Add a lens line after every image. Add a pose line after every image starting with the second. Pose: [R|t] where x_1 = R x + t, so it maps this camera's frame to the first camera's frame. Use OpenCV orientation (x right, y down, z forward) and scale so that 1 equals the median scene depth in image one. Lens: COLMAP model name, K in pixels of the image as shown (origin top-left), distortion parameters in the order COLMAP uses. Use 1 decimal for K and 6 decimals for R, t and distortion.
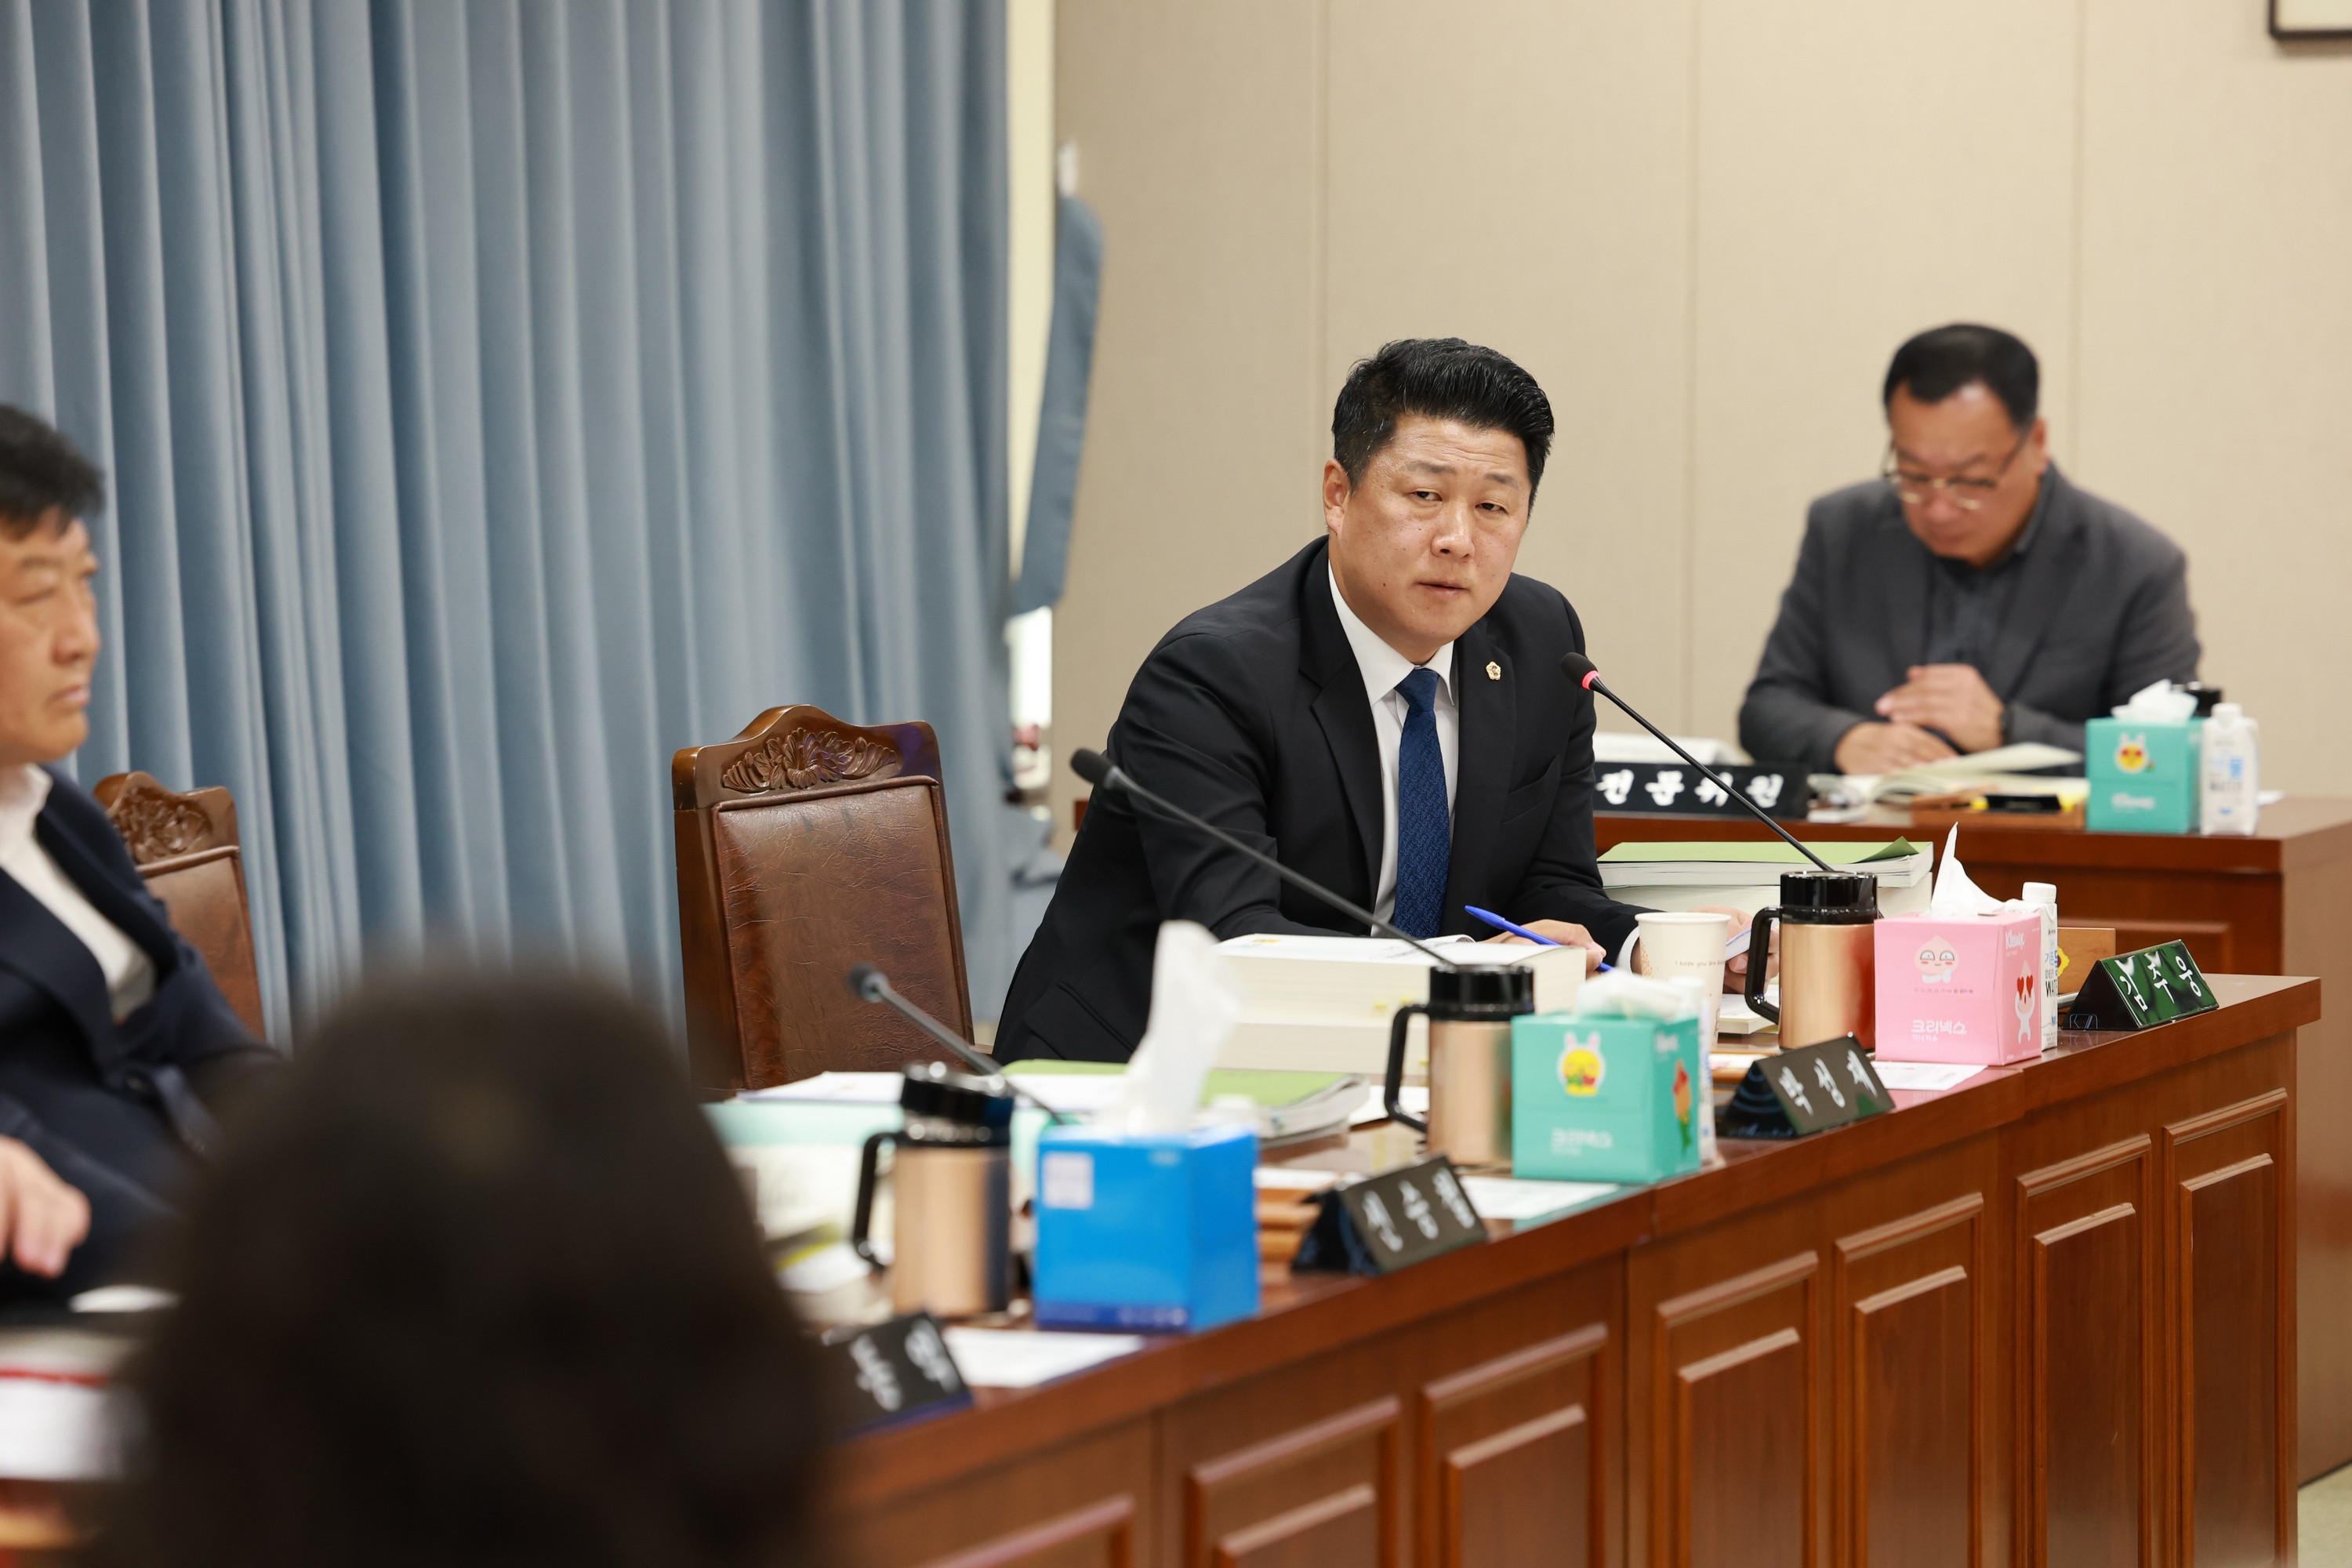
lens RADIAL K [[8344.6, 0, 1078.3], [0, 8344.6, 766.9], [0, 0, 1]] dist [0.854091, 0.000000]
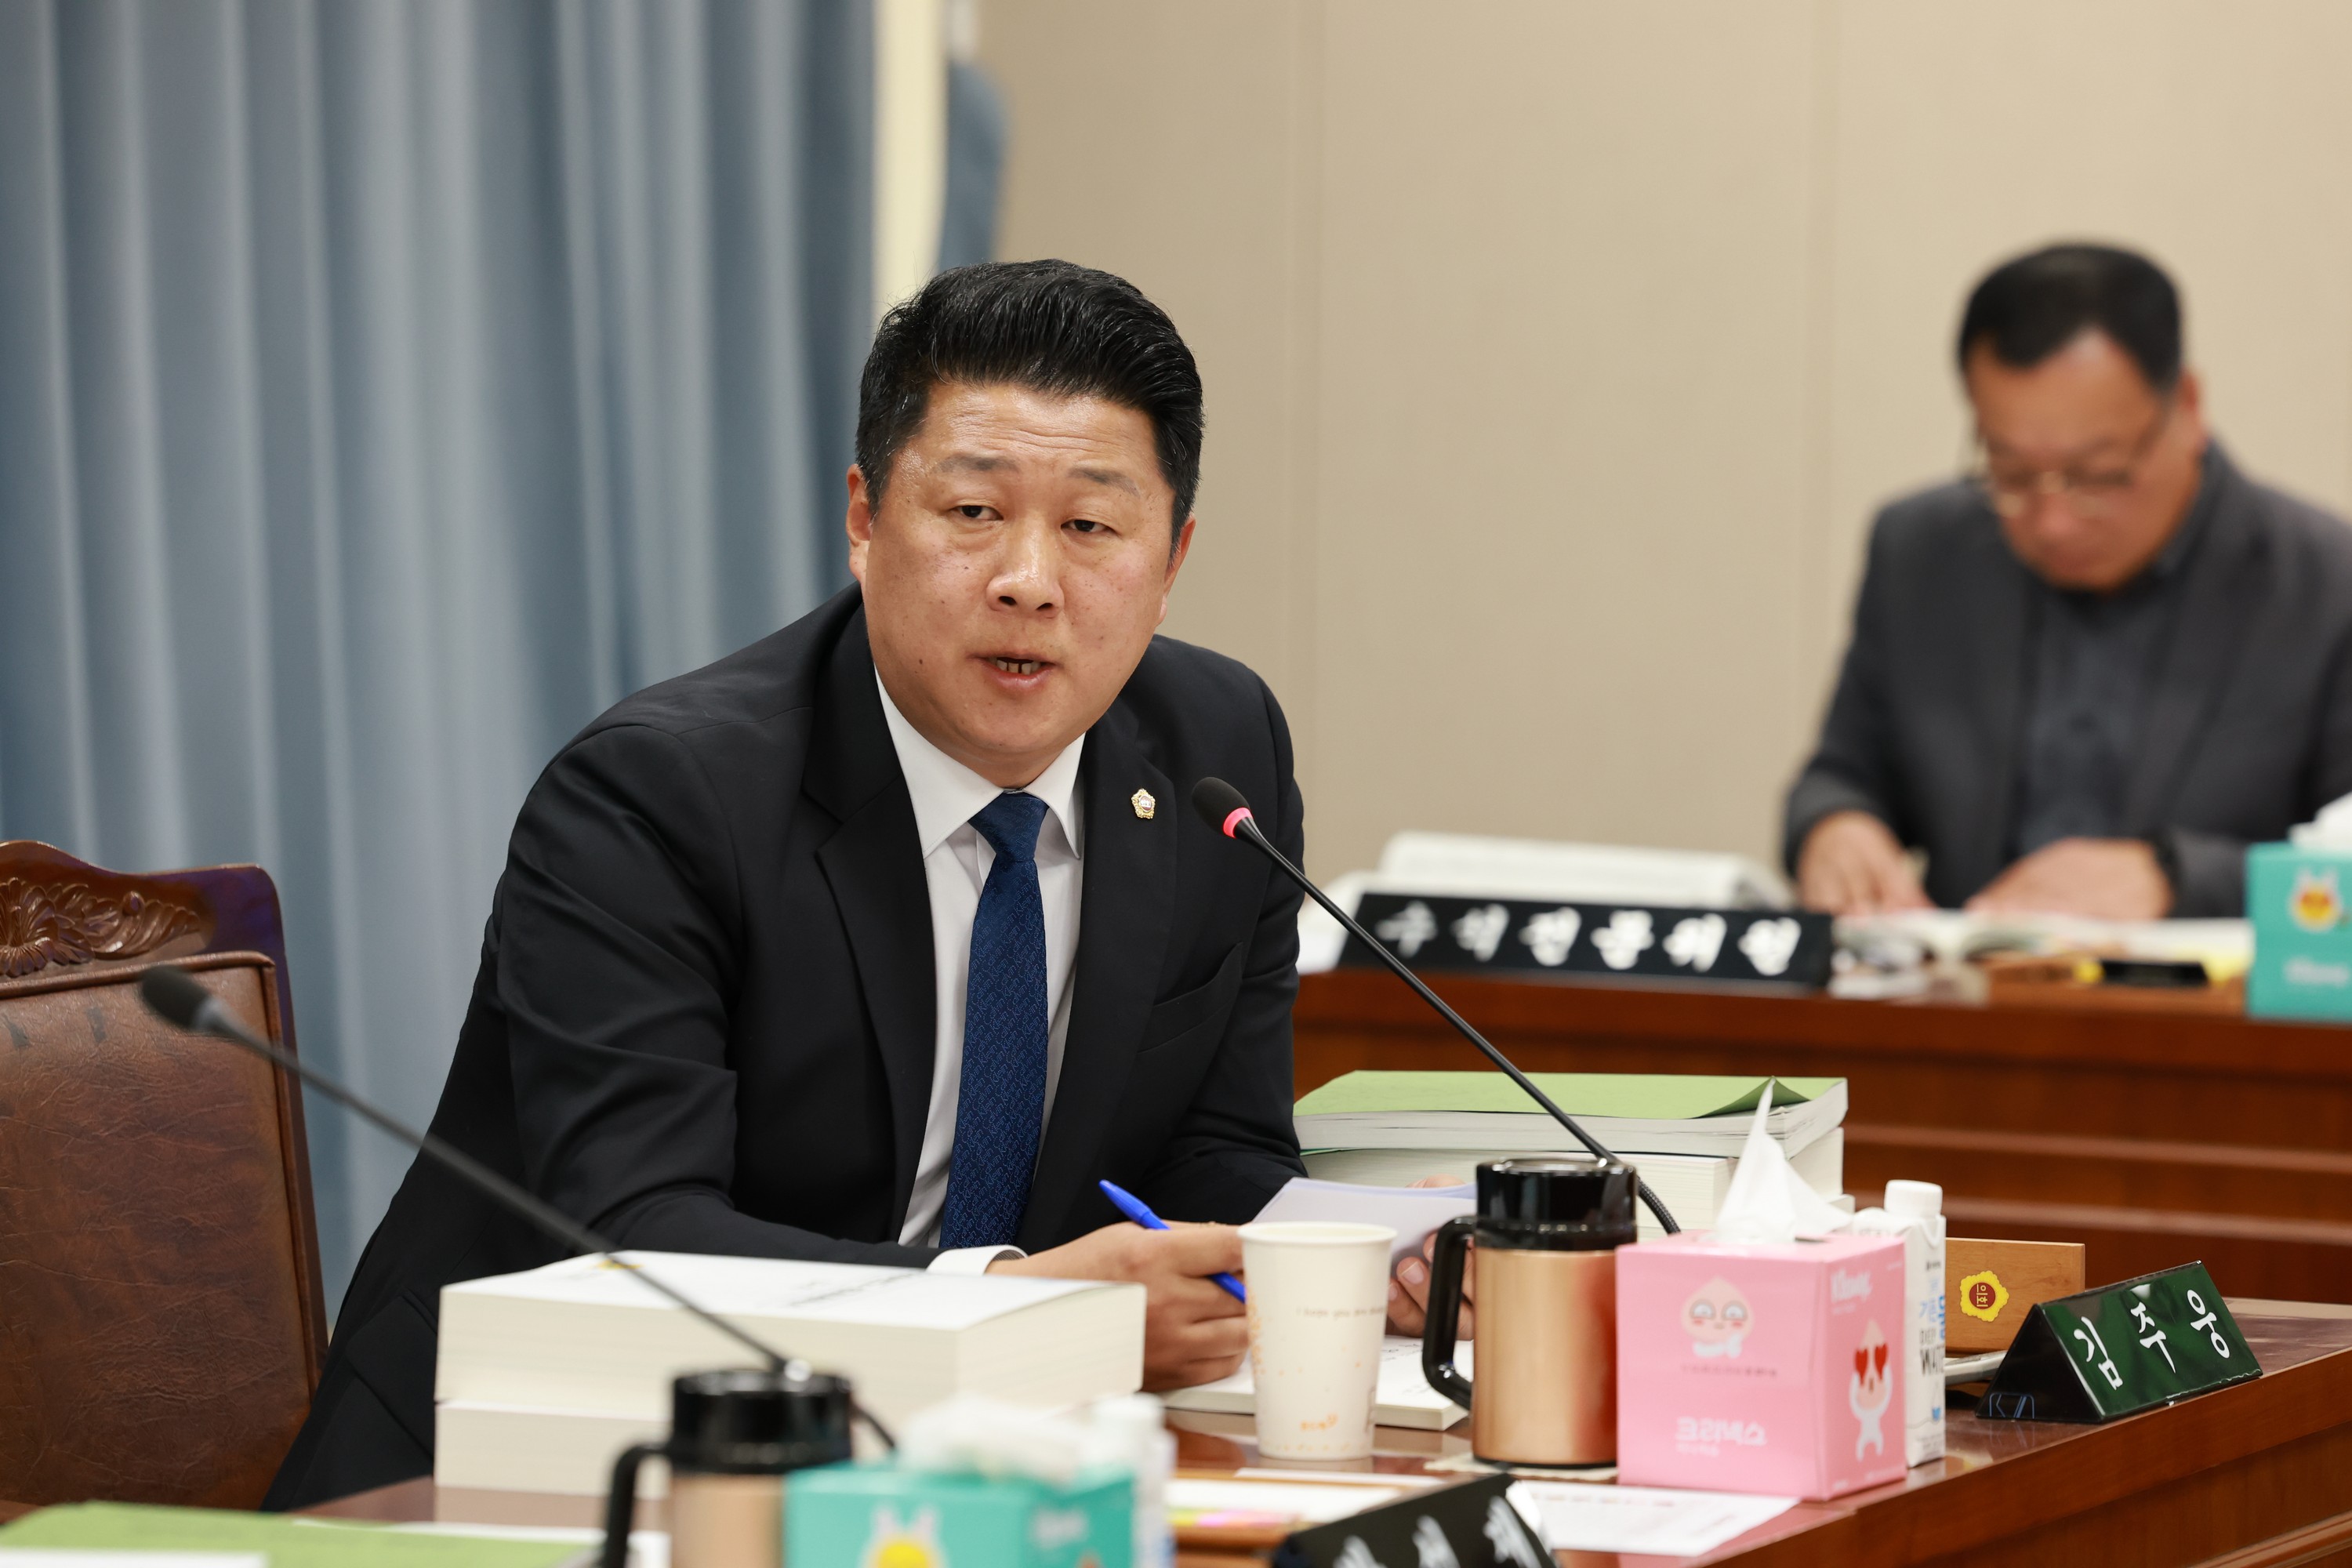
lens RADIAL K [[9166.5, 0, 1172.0], [0, 9166.5, 801.2], [0, 0, 1]] dist [0.613204, 0.000000]
pose [[0.997707, 0.008492, -0.067150, 0.099853], [-0.007941, 0.999933, 0.008473, -0.017143], [0.067218, -0.007921, 0.997707, 0.333646]]
